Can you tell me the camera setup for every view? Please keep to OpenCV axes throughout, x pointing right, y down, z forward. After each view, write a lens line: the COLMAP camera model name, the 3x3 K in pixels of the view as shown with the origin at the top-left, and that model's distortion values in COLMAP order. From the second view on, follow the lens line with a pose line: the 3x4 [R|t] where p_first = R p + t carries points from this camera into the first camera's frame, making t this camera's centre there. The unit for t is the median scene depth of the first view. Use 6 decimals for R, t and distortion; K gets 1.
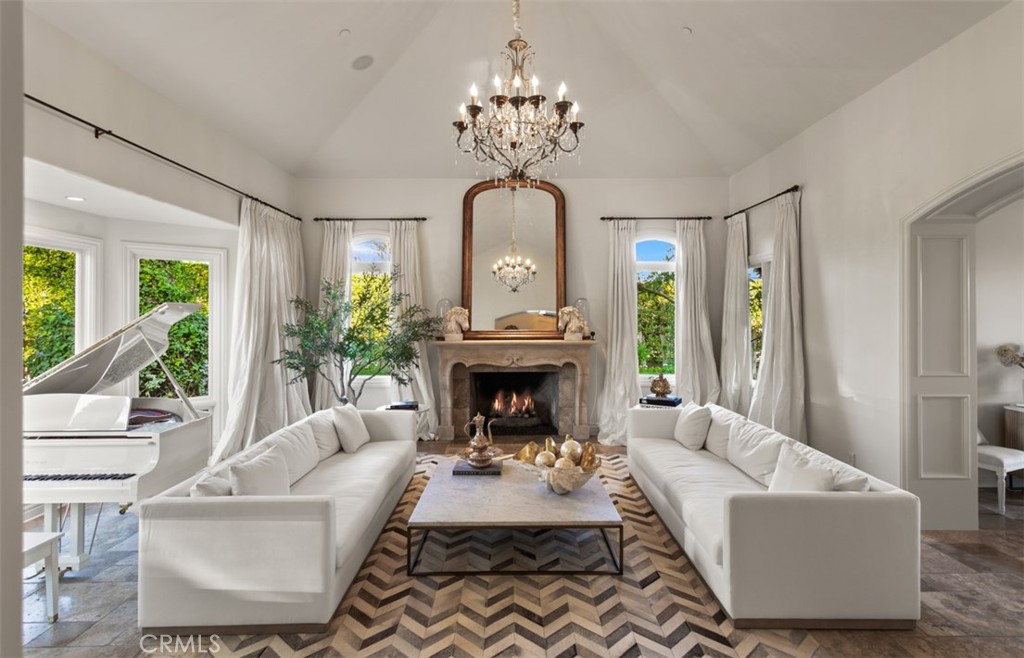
lens RADIAL K [[488.0, 0, 510.2], [0, 488.0, 320.9], [0, 0, 1]] dist [0.001795, 0.000631]
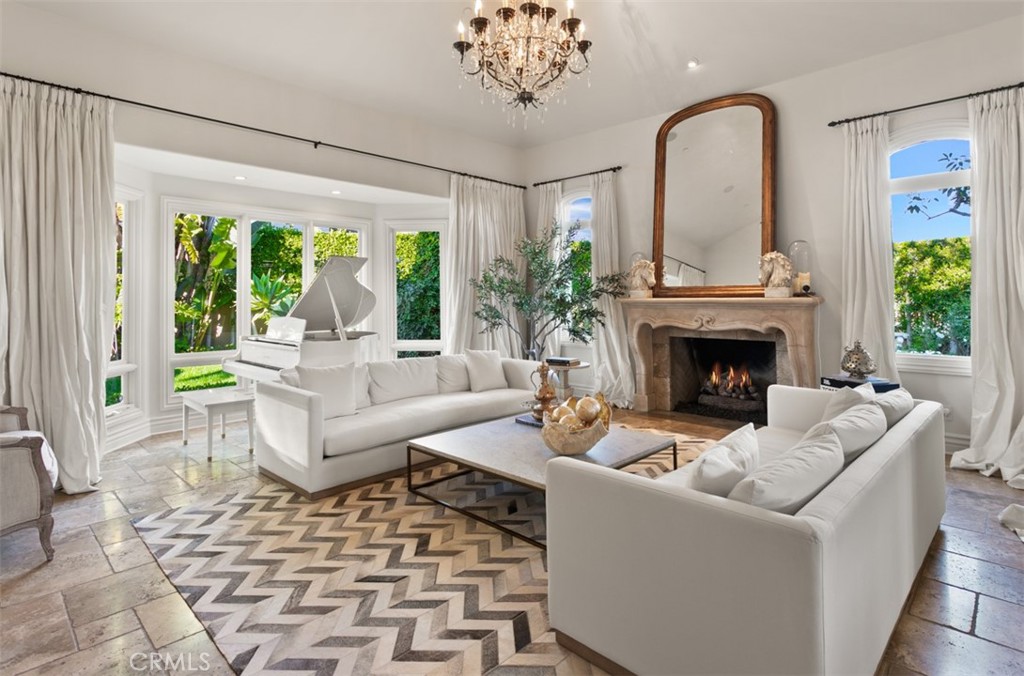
lens RADIAL K [[535.2, 0, 533.2], [0, 535.2, 292.3], [0, 0, 1]] dist [-0.006493, 0.002656]
pose [[0.721843, -0.008565, -0.692004, 0.418026], [-0.007321, 0.999773, -0.020011, 0.050688], [0.692018, 0.019511, 0.721616, 0.162922]]
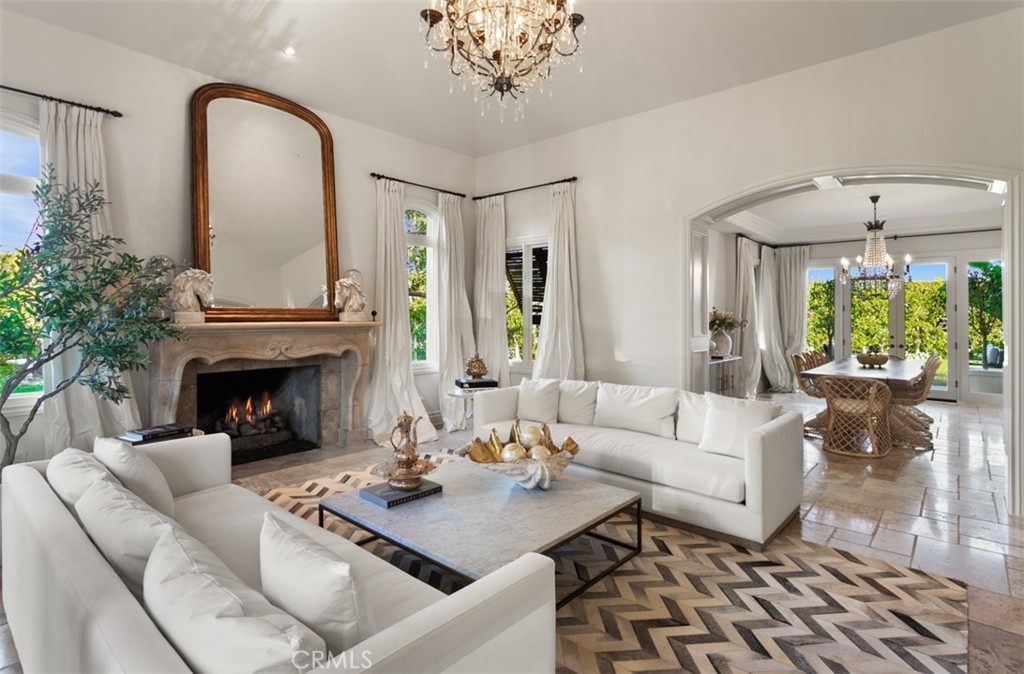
lens RADIAL K [[535.2, 0, 475.8], [0, 535.2, 318.3], [0, 0, 1]] dist [-0.006493, 0.002656]
pose [[0.676216, 0.001463, 0.736702, -0.369522], [0.005650, 0.999958, -0.007171, 0.041621], [-0.736682, 0.009011, 0.676180, 0.273203]]
